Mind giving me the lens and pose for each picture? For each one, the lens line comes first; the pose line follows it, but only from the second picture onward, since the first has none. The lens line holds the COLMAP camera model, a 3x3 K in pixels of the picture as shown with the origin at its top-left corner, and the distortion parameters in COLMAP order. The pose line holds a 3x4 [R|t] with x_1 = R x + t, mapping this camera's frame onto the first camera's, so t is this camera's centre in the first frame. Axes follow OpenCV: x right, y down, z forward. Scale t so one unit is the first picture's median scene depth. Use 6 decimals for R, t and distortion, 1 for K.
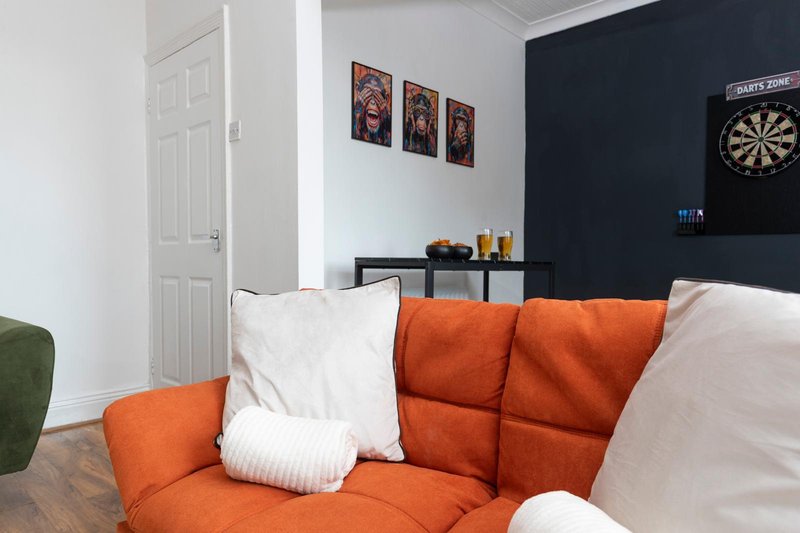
lens RADIAL K [[522.8, 0, 400.5], [0, 522.8, 269.9], [0, 0, 1]] dist [0.002373, 0.006339]
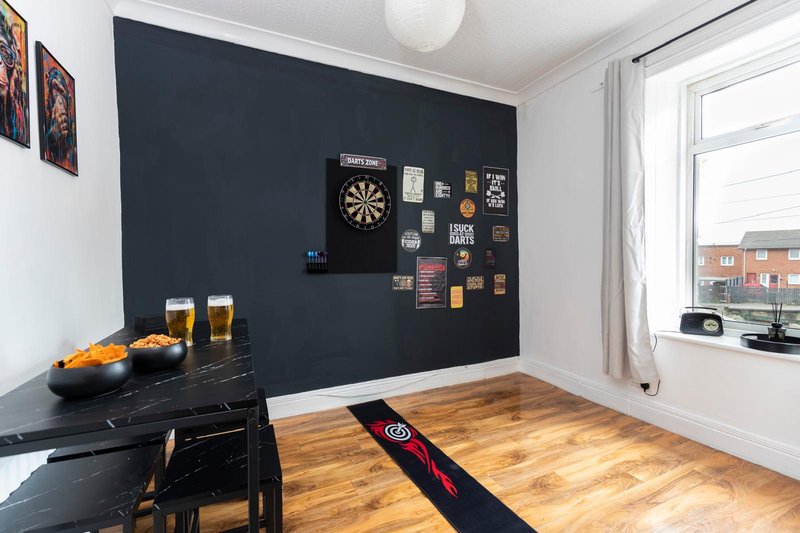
lens RADIAL K [[366.4, 0, 400.8], [0, 366.4, 267.4], [0, 0, 1]] dist [0.013875, -0.001706]
pose [[0.386133, -0.032495, 0.921871, -0.141609], [0.023524, 0.999401, 0.025374, -0.104890], [-0.922143, 0.011889, 0.386666, 0.556528]]
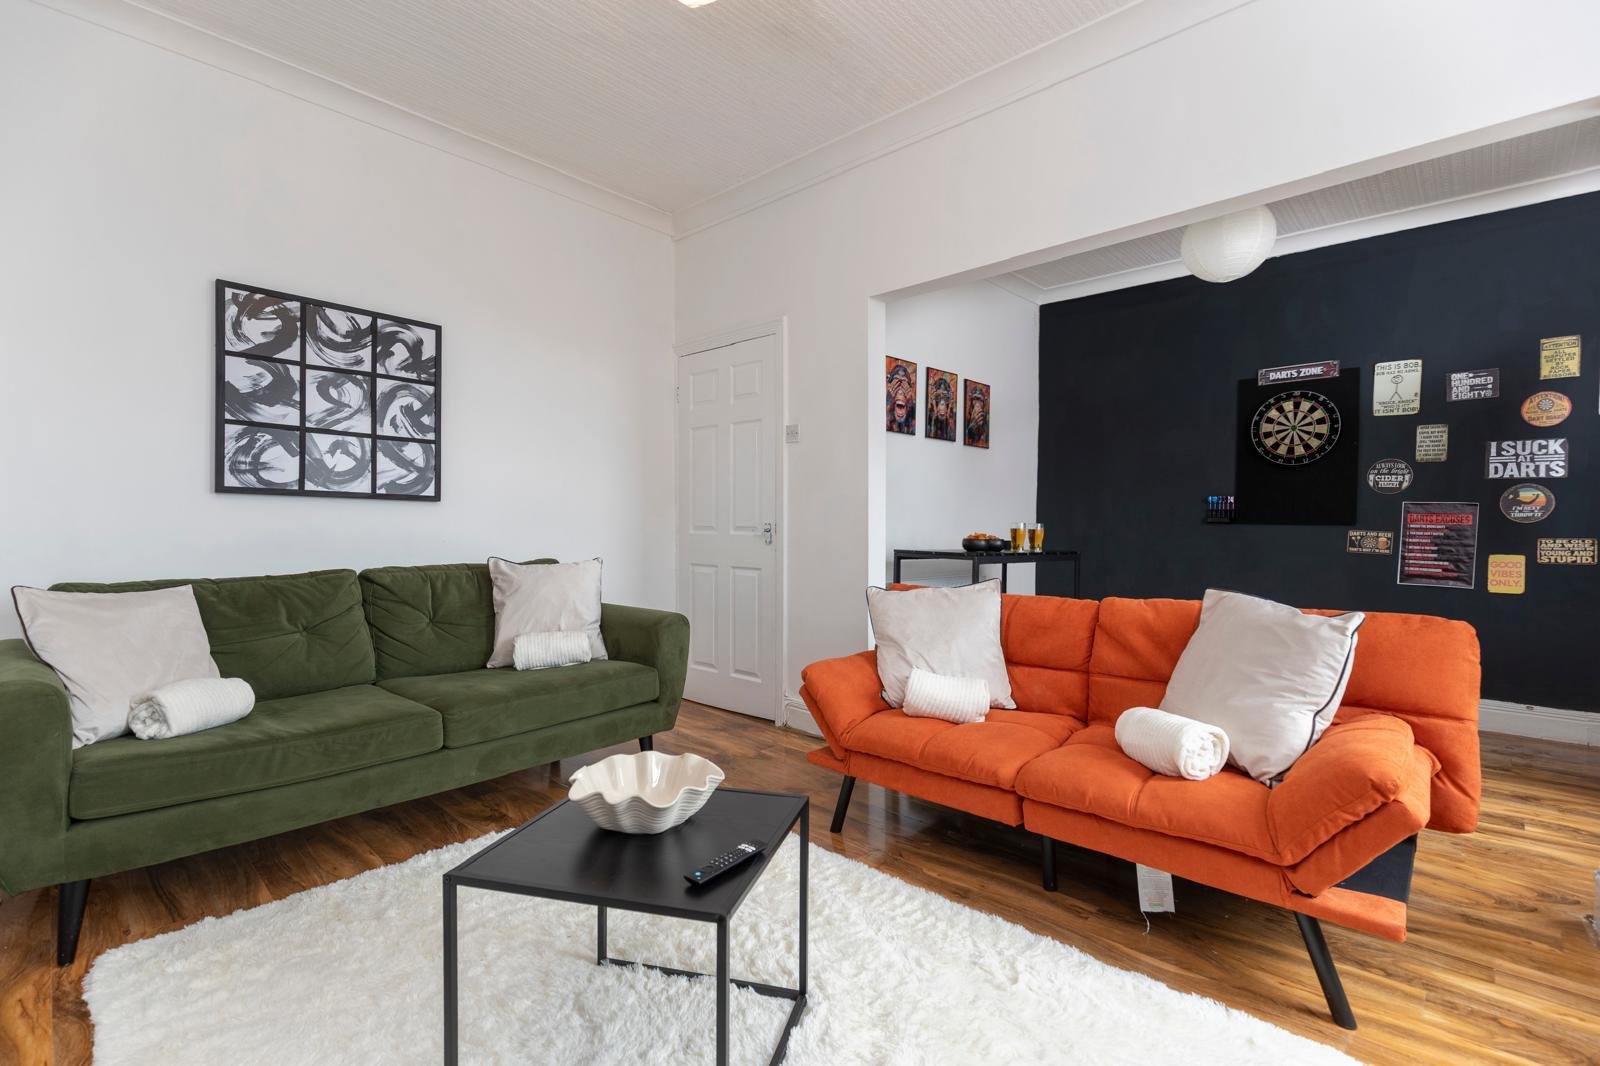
lens RADIAL K [[732.9, 0, 801.0], [0, 732.9, 535.7], [0, 0, 1]] dist [0.013875, -0.001706]
pose [[0.999866, 0.006540, -0.014995, -0.209066], [-0.006572, 0.999976, -0.002132, -0.039078], [0.014981, 0.002230, 0.999885, -0.387699]]
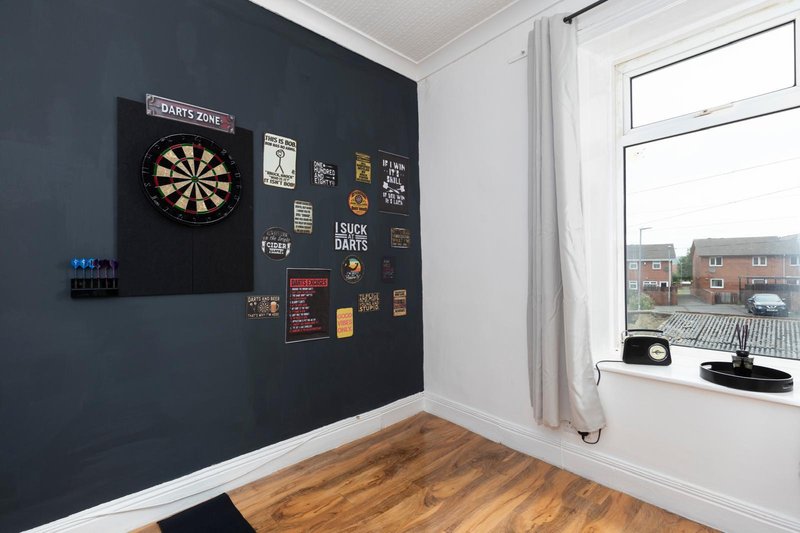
lens RADIAL K [[366.4, 0, 400.8], [0, 366.4, 267.3], [0, 0, 1]] dist [0.013875, -0.001706]
pose [[0.094890, -0.006415, 0.995467, 0.143226], [0.023640, 0.999712, 0.004189, -0.105717], [-0.995207, 0.023135, 0.095014, 0.626031]]
